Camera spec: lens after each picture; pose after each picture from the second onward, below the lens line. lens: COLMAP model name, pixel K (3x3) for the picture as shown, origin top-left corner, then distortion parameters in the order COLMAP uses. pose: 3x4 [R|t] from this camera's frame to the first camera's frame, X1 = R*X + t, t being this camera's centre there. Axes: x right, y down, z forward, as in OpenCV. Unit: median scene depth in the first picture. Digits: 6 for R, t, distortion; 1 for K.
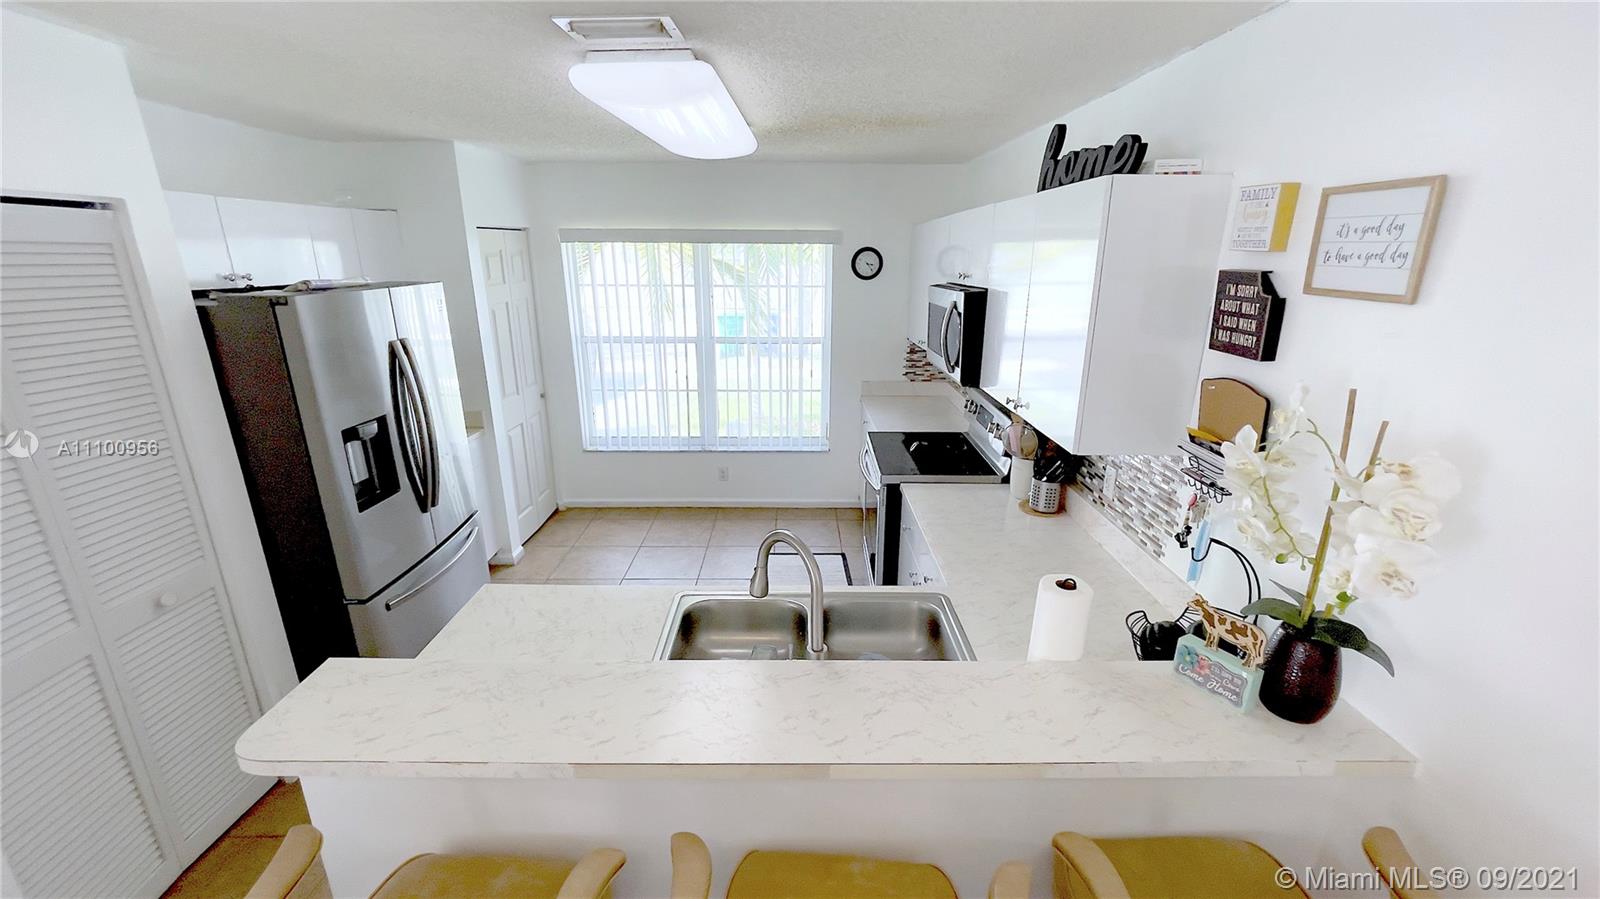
lens RADIAL K [[642.7, 0, 803.5], [0, 642.7, 456.5], [0, 0, 1]] dist [-0.007765, 0.001363]
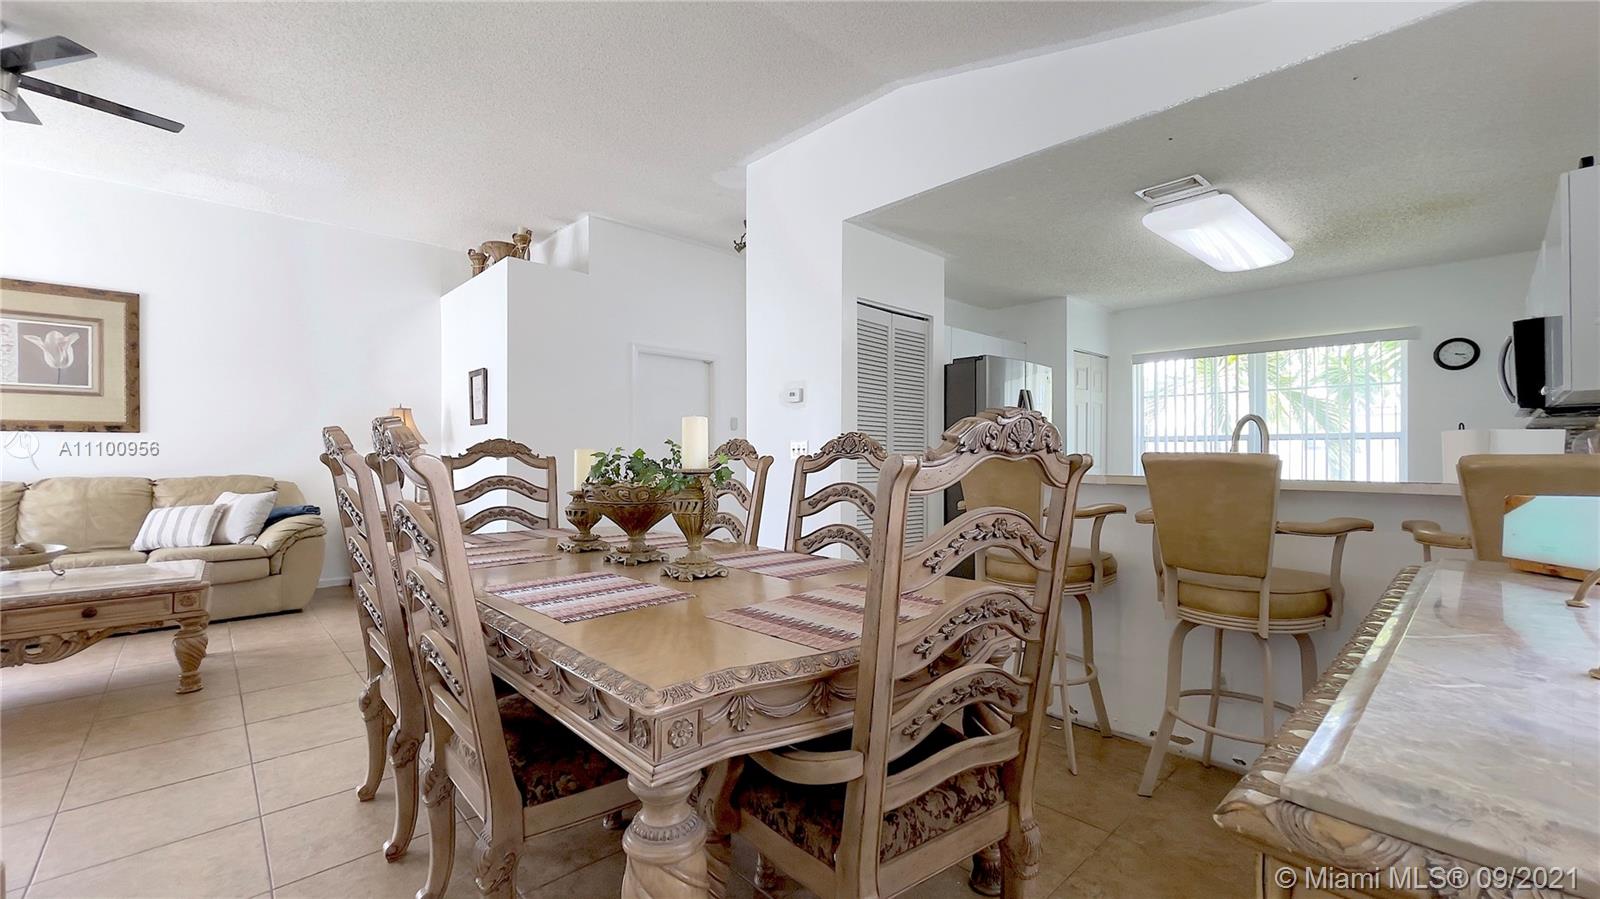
lens RADIAL K [[642.7, 0, 801.9], [0, 642.7, 452.5], [0, 0, 1]] dist [-0.007765, 0.001363]
pose [[0.678240, -0.006847, -0.734808, 0.305253], [-0.222878, 0.950937, -0.214581, 0.618294], [0.700225, 0.309310, 0.643437, -0.642903]]
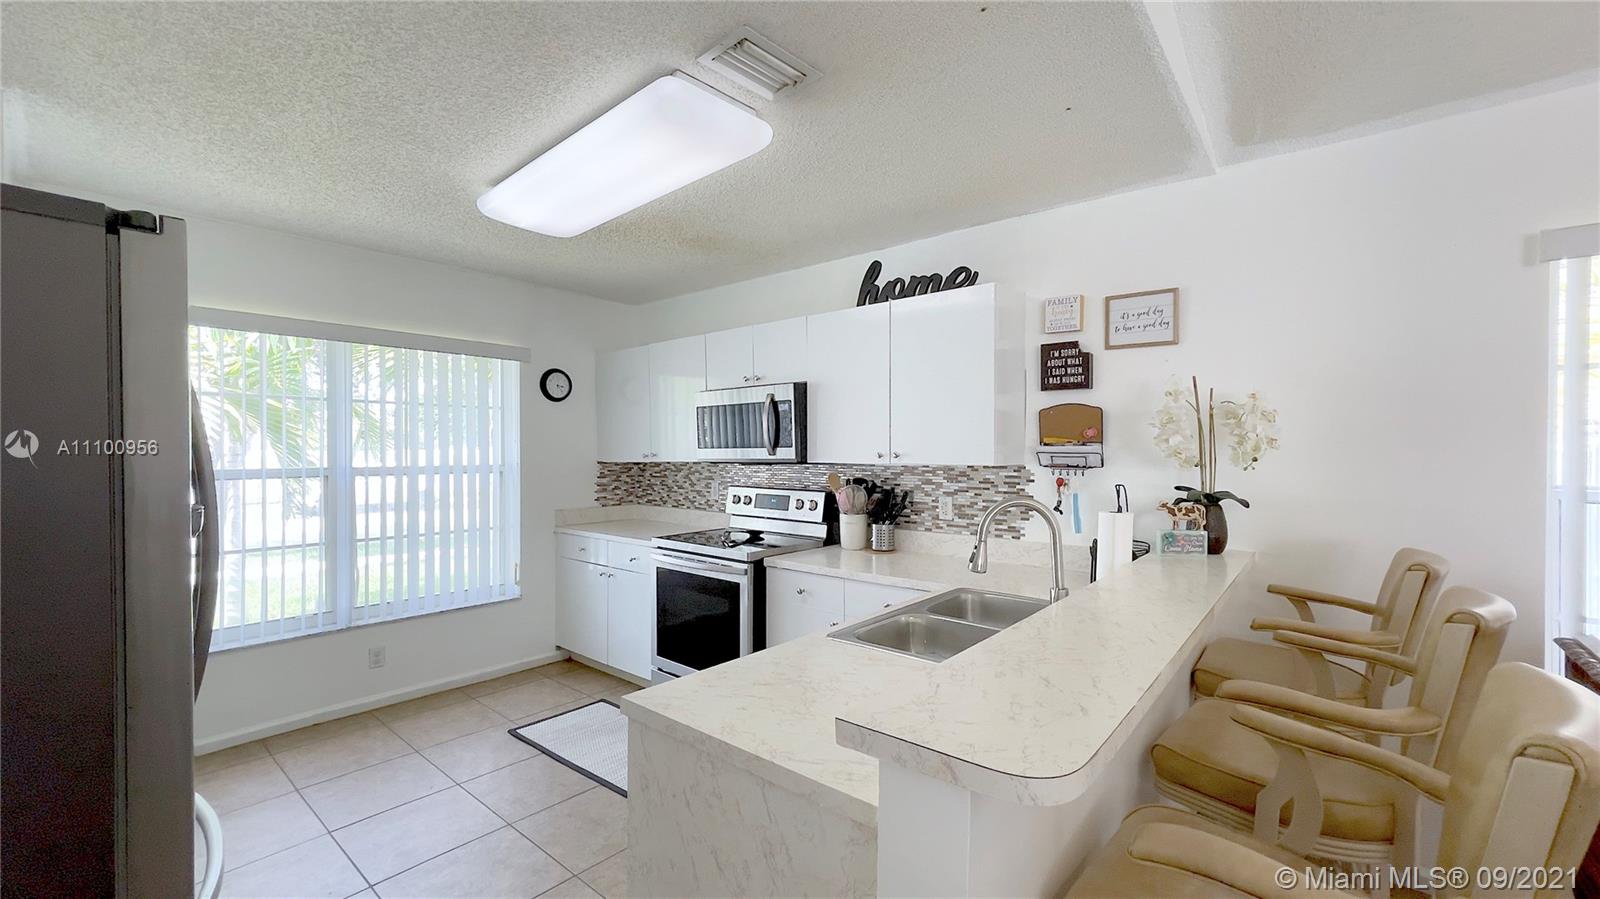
lens RADIAL K [[642.7, 0, 801.3], [0, 642.7, 461.7], [0, 0, 1]] dist [-0.007765, 0.001363]
pose [[0.647788, -0.018818, 0.761588, -0.862661], [0.231852, 0.957143, -0.173558, 0.125810], [-0.725682, 0.289005, 0.624389, 0.393190]]
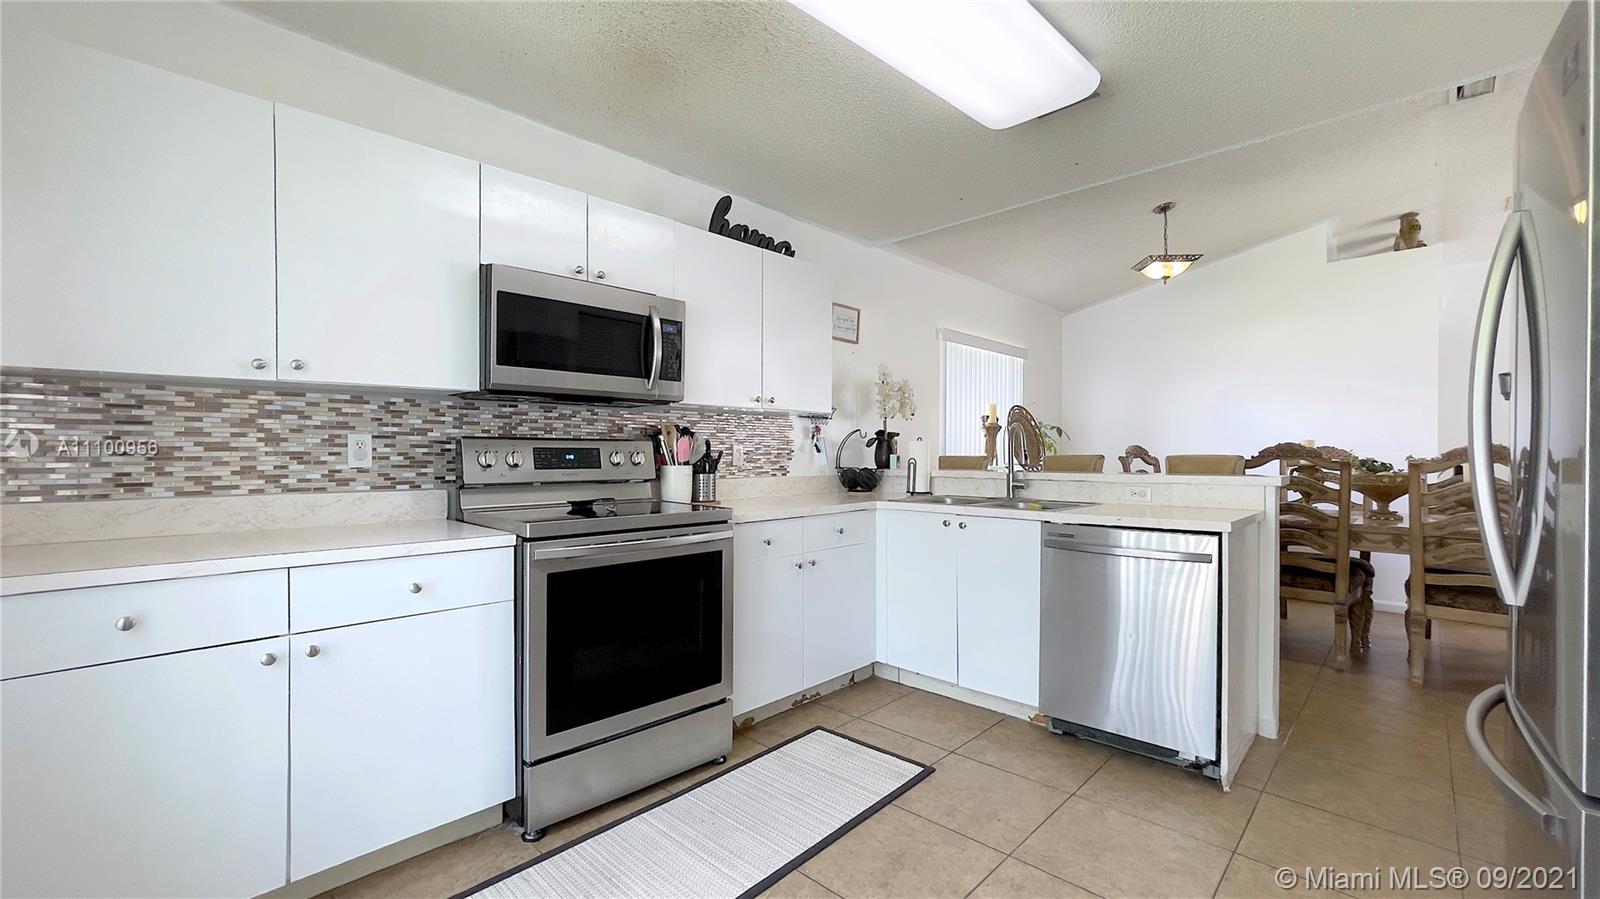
lens RADIAL K [[642.7, 0, 812.8], [0, 642.7, 454.4], [0, 0, 1]] dist [-0.007765, 0.001363]
pose [[-0.725233, -0.009747, 0.688434, -0.730701], [0.201731, 0.953009, 0.226007, -0.288790], [-0.658287, 0.302786, -0.689187, 2.148028]]
